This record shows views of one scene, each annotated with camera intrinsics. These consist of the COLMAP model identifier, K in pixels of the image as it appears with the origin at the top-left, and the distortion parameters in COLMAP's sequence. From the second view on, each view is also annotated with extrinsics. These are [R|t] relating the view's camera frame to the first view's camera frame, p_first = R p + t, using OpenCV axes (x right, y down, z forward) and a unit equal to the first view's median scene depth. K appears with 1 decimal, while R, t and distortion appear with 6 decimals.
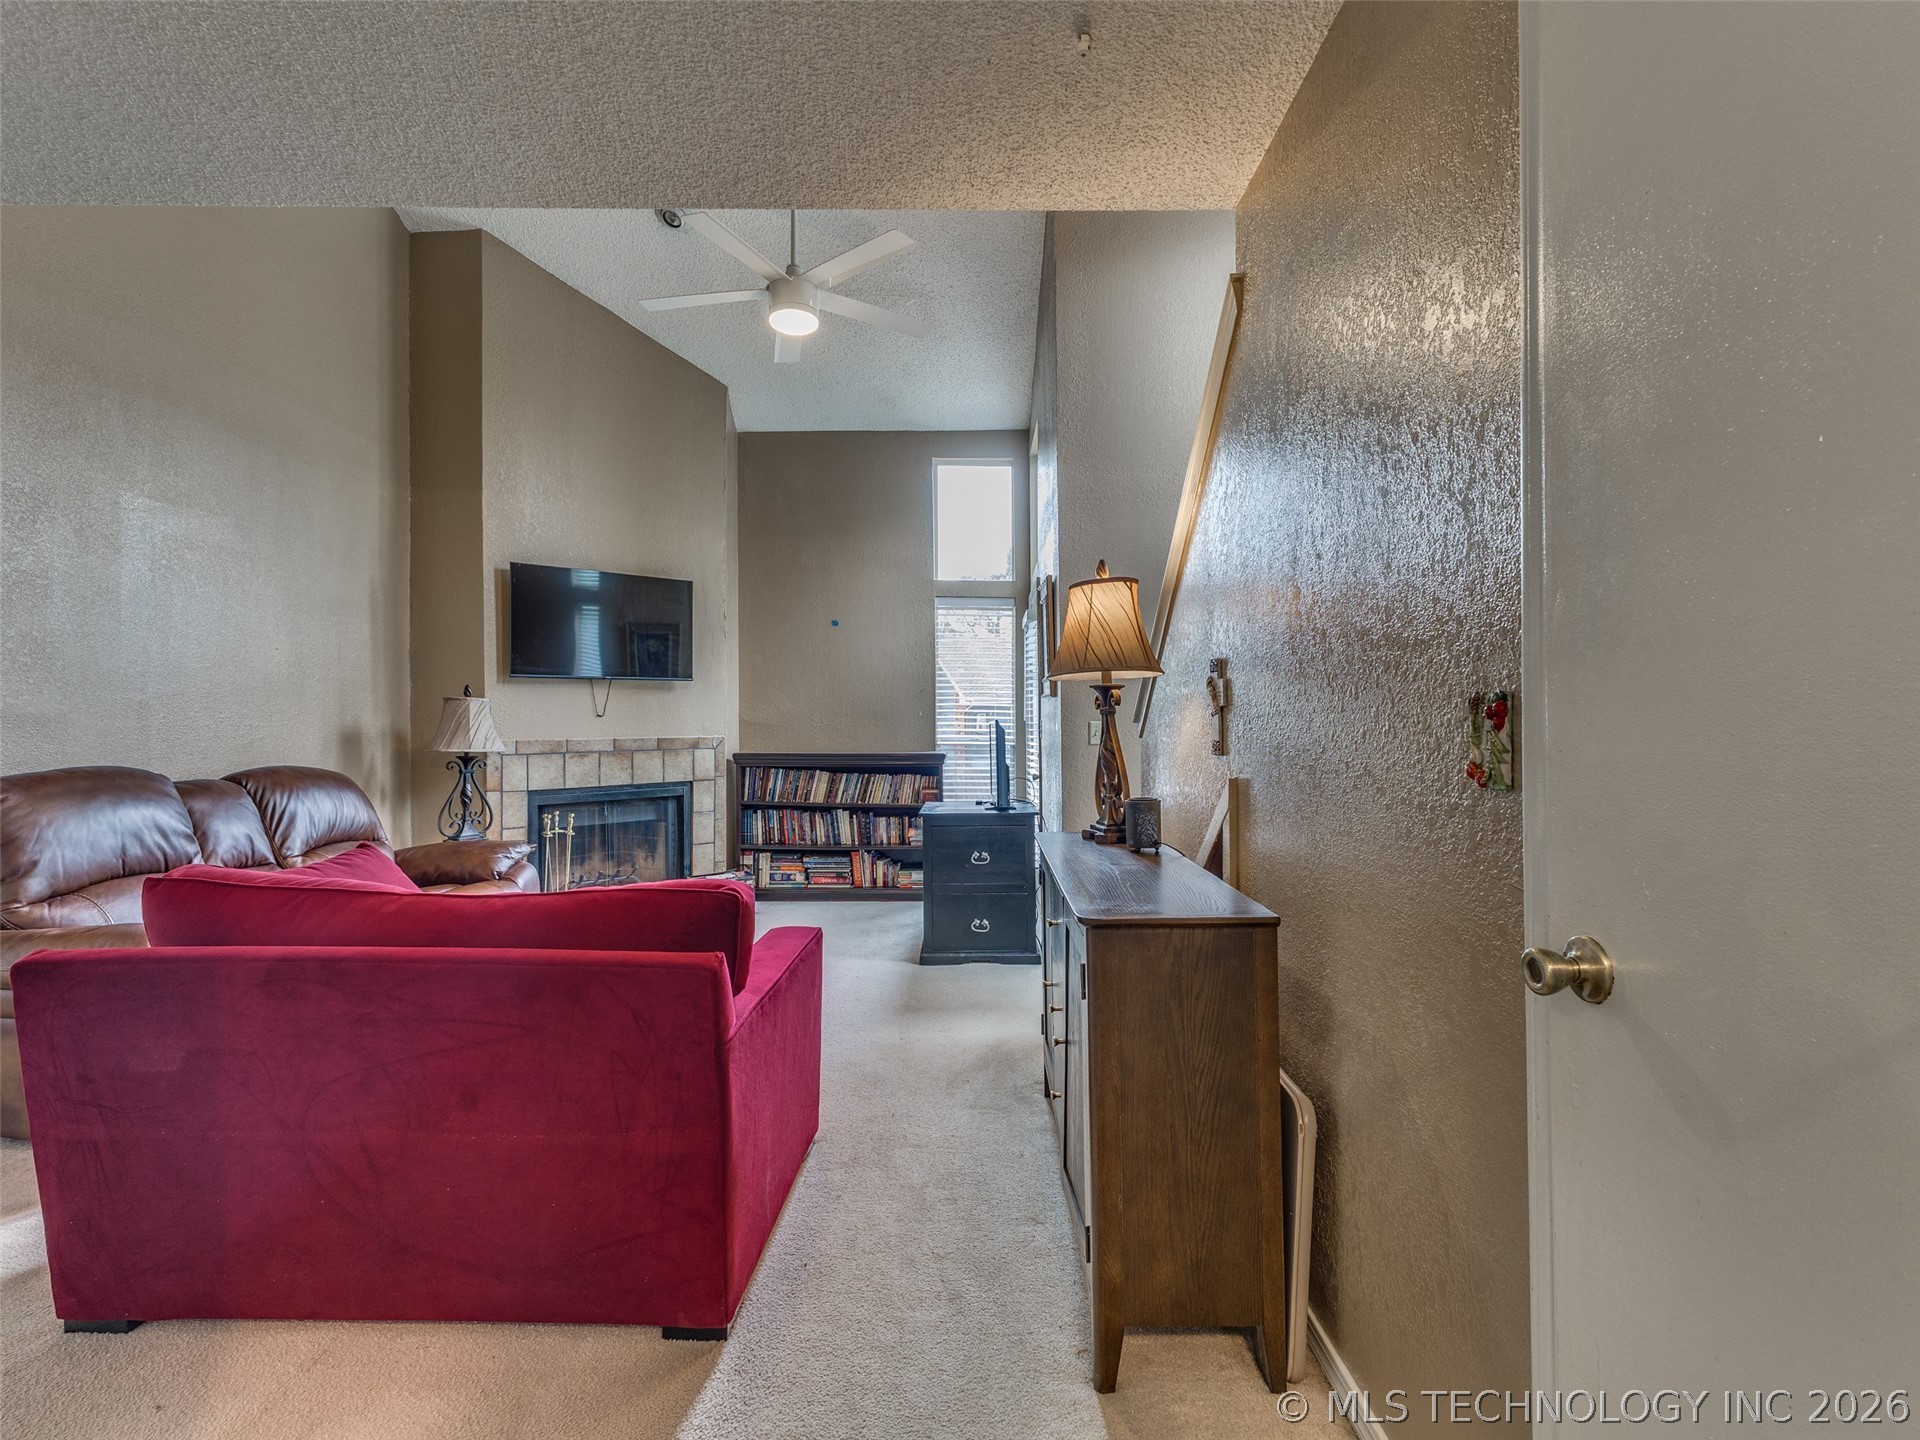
lens RADIAL K [[936.9, 0, 968.2], [0, 936.9, 715.5], [0, 0, 1]] dist [0.014432, 0.000281]
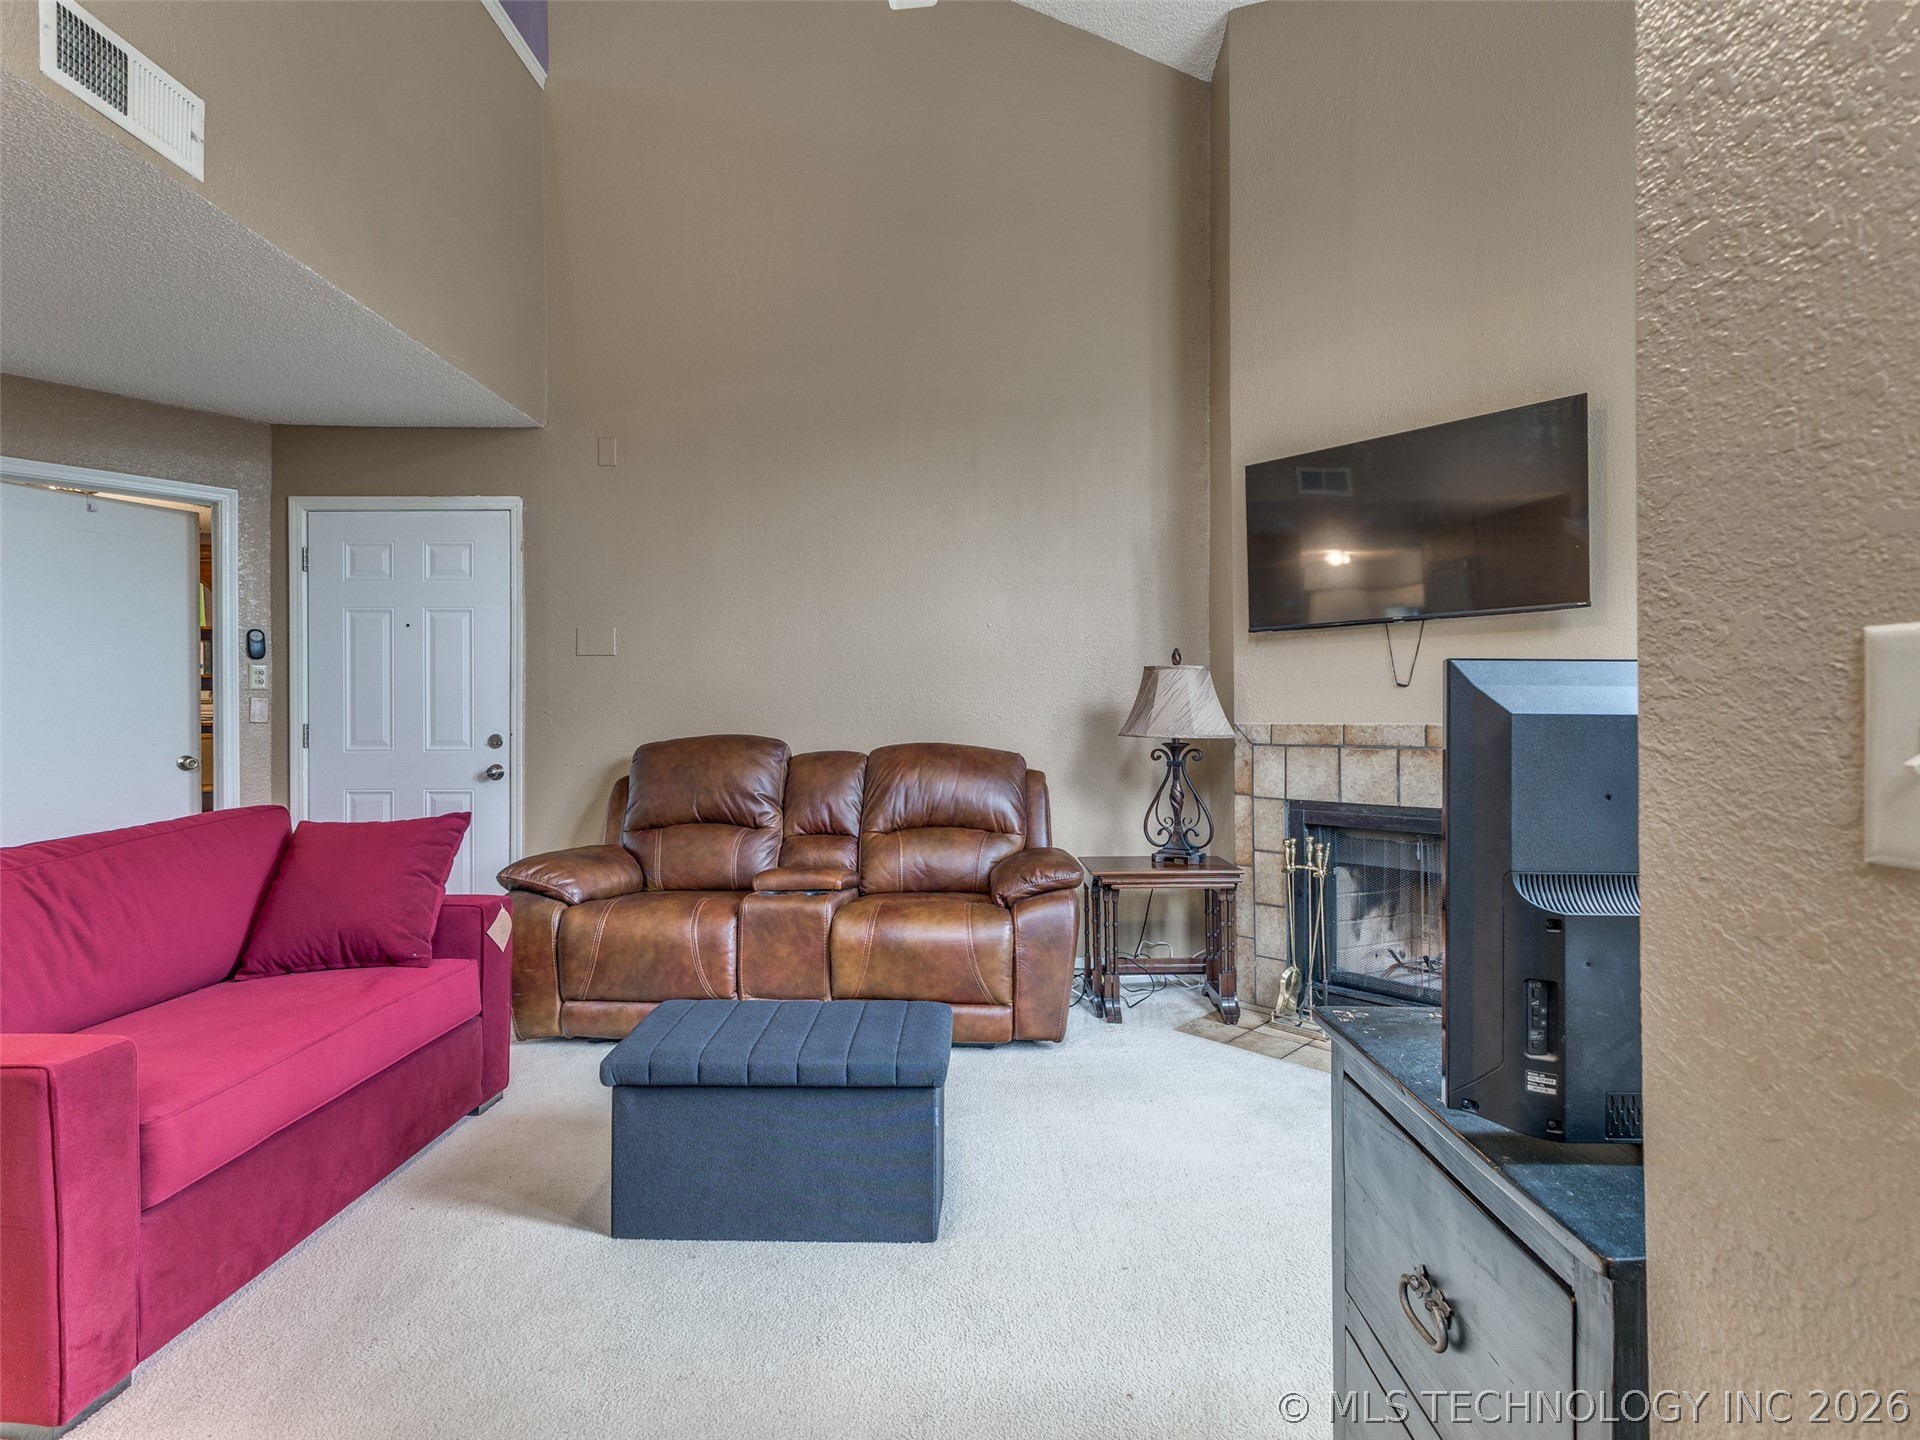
lens RADIAL K [[936.9, 0, 968.2], [0, 936.9, 715.5], [0, 0, 1]] dist [0.014432, 0.000281]
pose [[-0.004985, 0.008762, -0.999949, 0.170568], [0.011178, 0.999900, 0.008706, 0.009878], [0.999925, -0.011134, -0.005082, 0.657989]]
